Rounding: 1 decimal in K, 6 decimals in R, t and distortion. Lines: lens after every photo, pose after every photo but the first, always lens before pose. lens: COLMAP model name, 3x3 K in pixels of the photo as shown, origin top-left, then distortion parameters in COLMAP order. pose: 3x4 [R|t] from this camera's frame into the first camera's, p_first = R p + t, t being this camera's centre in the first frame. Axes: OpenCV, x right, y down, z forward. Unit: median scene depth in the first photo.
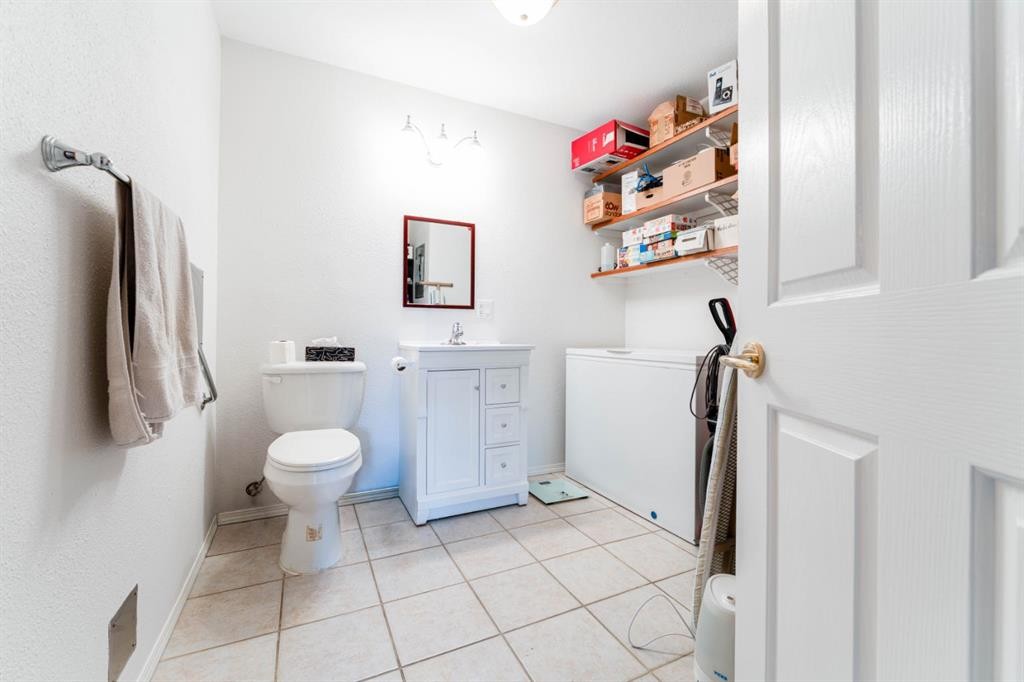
lens RADIAL K [[427.5, 0, 520.0], [0, 427.5, 331.7], [0, 0, 1]] dist [0.010756, 0.000648]
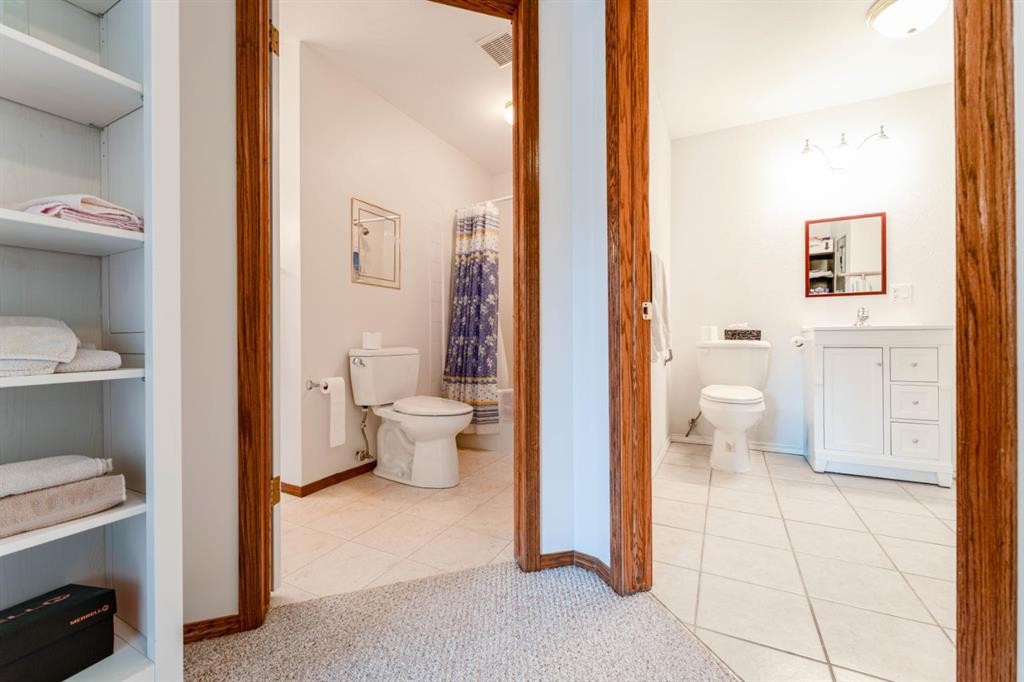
lens RADIAL K [[427.5, 0, 519.2], [0, 427.5, 337.8], [0, 0, 1]] dist [0.010756, 0.000648]
pose [[0.602085, -0.007146, -0.798400, 0.225882], [0.007875, 0.999964, -0.003012, 0.058658], [0.798393, -0.004474, 0.602120, -0.403580]]
